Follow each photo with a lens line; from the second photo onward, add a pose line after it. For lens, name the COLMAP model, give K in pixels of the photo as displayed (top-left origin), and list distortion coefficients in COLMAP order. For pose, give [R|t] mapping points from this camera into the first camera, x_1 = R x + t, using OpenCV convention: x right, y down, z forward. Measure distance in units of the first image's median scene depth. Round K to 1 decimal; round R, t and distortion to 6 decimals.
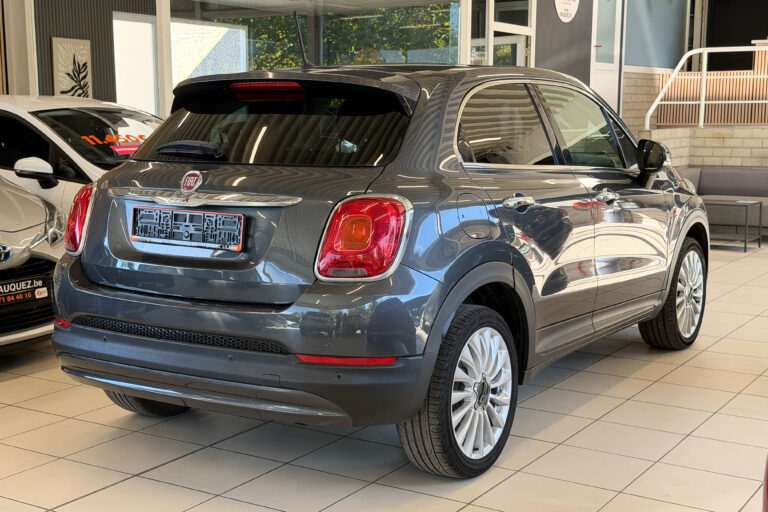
lens RADIAL K [[1068.7, 0, 380.9], [0, 1068.7, 304.1], [0, 0, 1]] dist [0.118156, -0.133718]
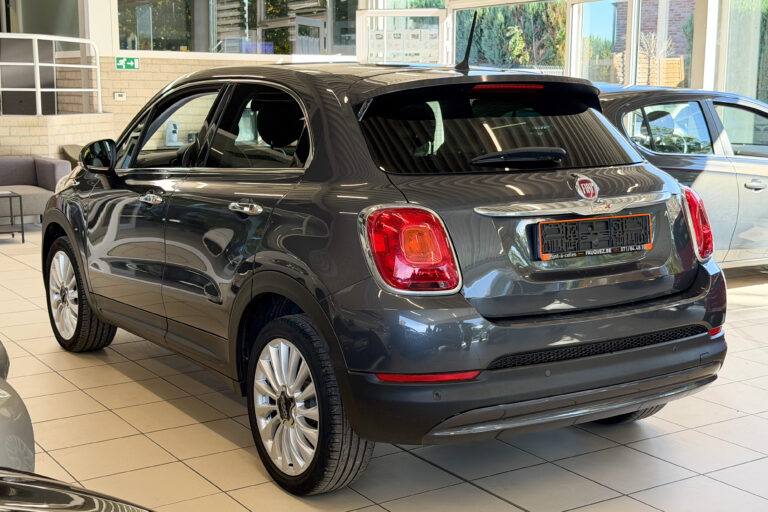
lens RADIAL K [[1101.0, 0, 384.4], [0, 1101.0, 284.5], [0, 0, 1]] dist [0.021663, -0.023698]
pose [[0.392460, -0.152021, 0.907119, -1.162254], [0.149906, 0.983631, 0.099987, -0.156153], [-0.907471, 0.096742, 0.408825, 0.765906]]
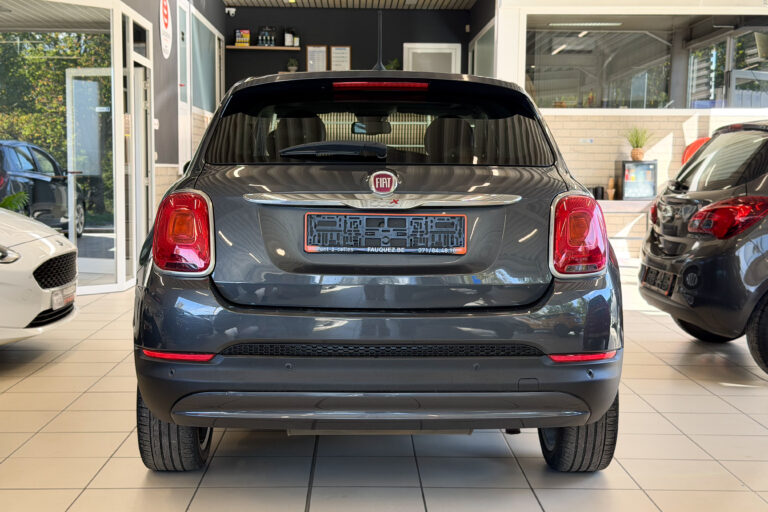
lens RADIAL K [[1101.0, 0, 384.4], [0, 1101.0, 284.5], [0, 0, 1]] dist [0.021663, -0.023698]
pose [[0.830511, -0.049291, 0.554817, -0.698978], [0.088037, 0.995173, -0.043371, 0.012535], [-0.550001, 0.084864, 0.830841, 0.229642]]
